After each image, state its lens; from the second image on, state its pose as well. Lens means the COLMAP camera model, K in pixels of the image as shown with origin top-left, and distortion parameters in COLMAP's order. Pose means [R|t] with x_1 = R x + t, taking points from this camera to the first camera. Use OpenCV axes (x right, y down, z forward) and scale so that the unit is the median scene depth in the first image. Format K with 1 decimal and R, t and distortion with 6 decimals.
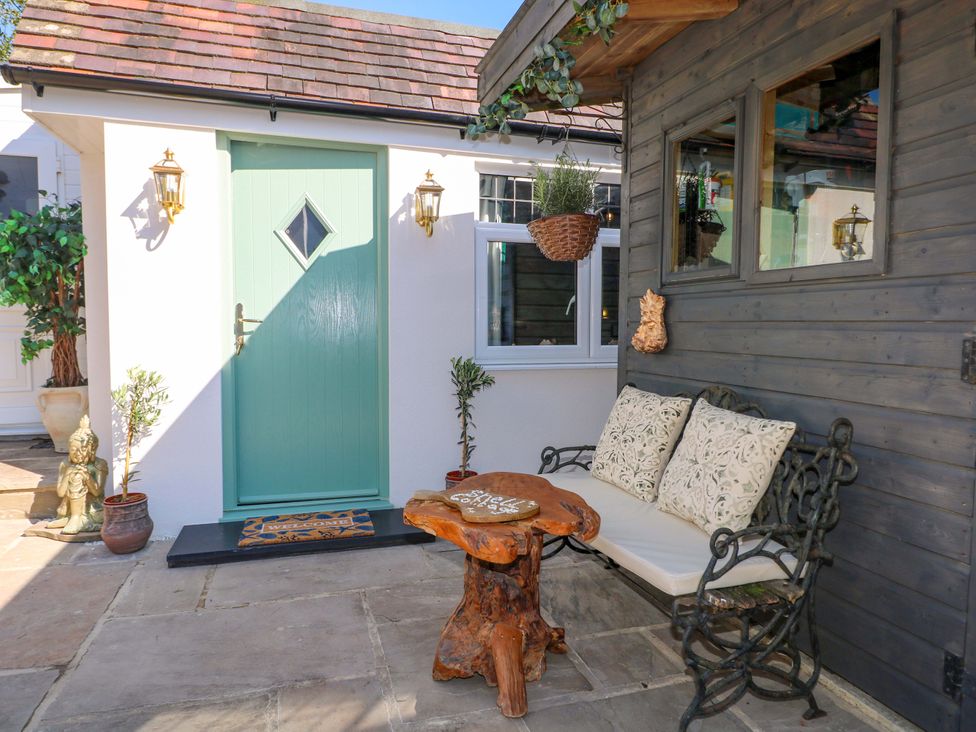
lens RADIAL K [[615.6, 0, 488.6], [0, 615.6, 363.5], [0, 0, 1]] dist [0.009560, -0.018318]
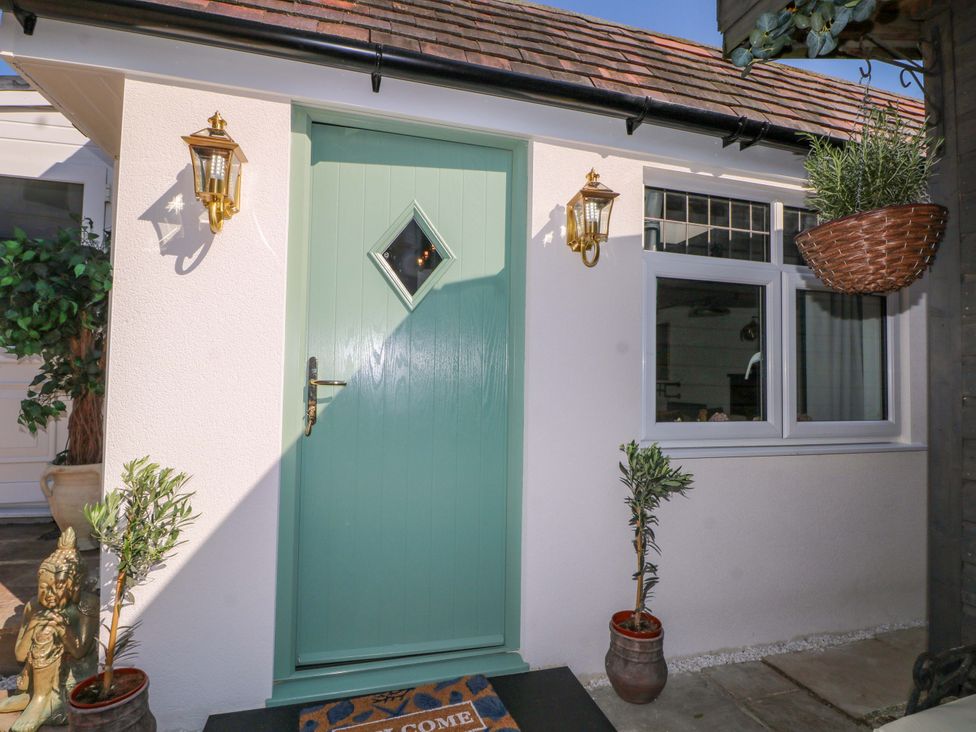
lens RADIAL K [[508.4, 0, 487.6], [0, 508.4, 367.7], [0, 0, 1]] dist [-0.000567, -0.012359]
pose [[0.999212, 0.014379, -0.036990, -0.189296], [-0.017546, 0.996073, -0.086776, -0.040978], [0.035597, 0.087356, 0.995541, 0.446290]]
